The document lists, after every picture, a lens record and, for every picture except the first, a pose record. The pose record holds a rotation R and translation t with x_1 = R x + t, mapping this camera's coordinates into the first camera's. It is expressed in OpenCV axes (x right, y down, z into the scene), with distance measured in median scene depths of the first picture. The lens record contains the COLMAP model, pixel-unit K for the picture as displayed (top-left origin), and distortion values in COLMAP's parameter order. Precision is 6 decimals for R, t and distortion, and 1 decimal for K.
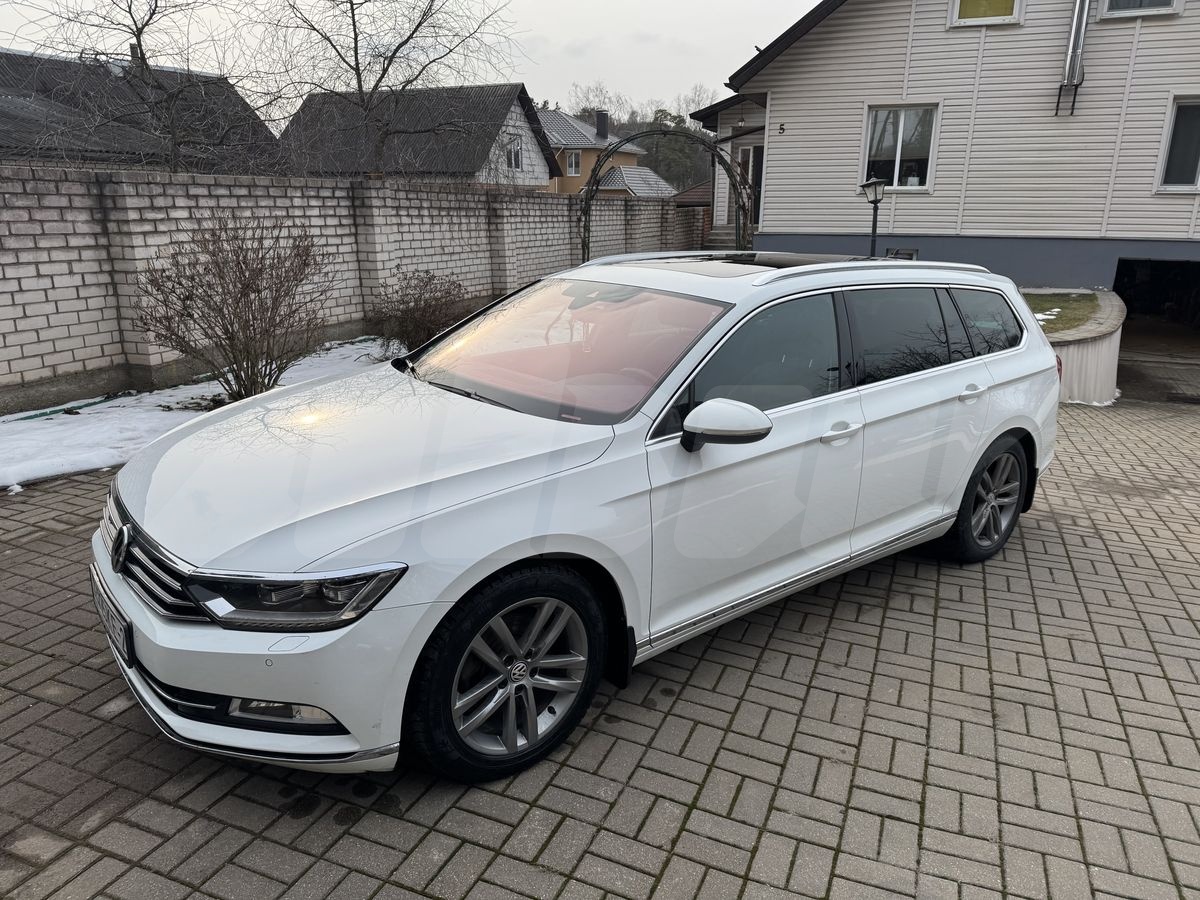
lens RADIAL K [[840.2, 0, 597.0], [0, 840.2, 448.6], [0, 0, 1]] dist [0.039425, -0.047752]
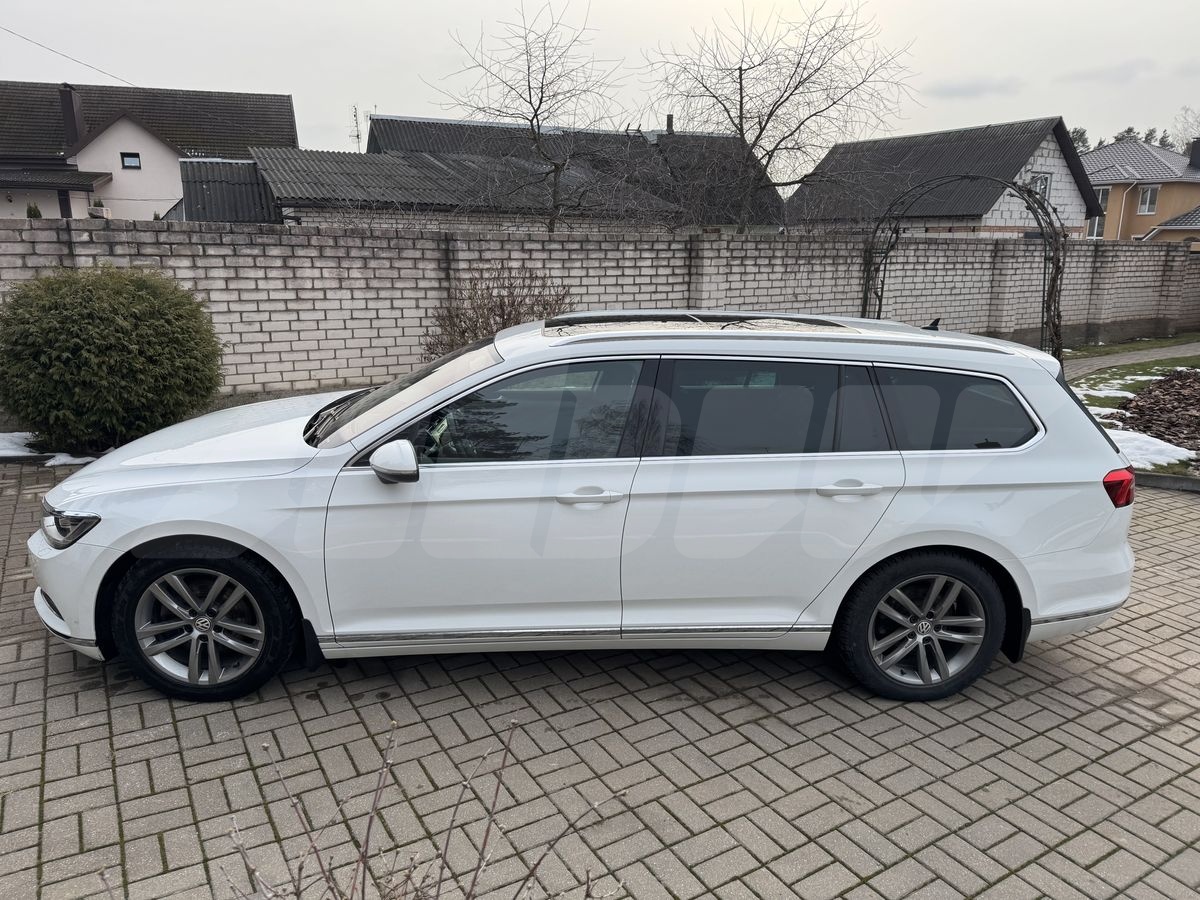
lens RADIAL K [[829.5, 0, 602.2], [0, 829.5, 450.6], [0, 0, 1]] dist [0.139273, -0.222507]
pose [[0.813474, 0.138502, -0.564870, 0.413101], [-0.163936, 0.986454, 0.005786, -0.039945], [0.558019, 0.087895, 0.825160, 0.090623]]
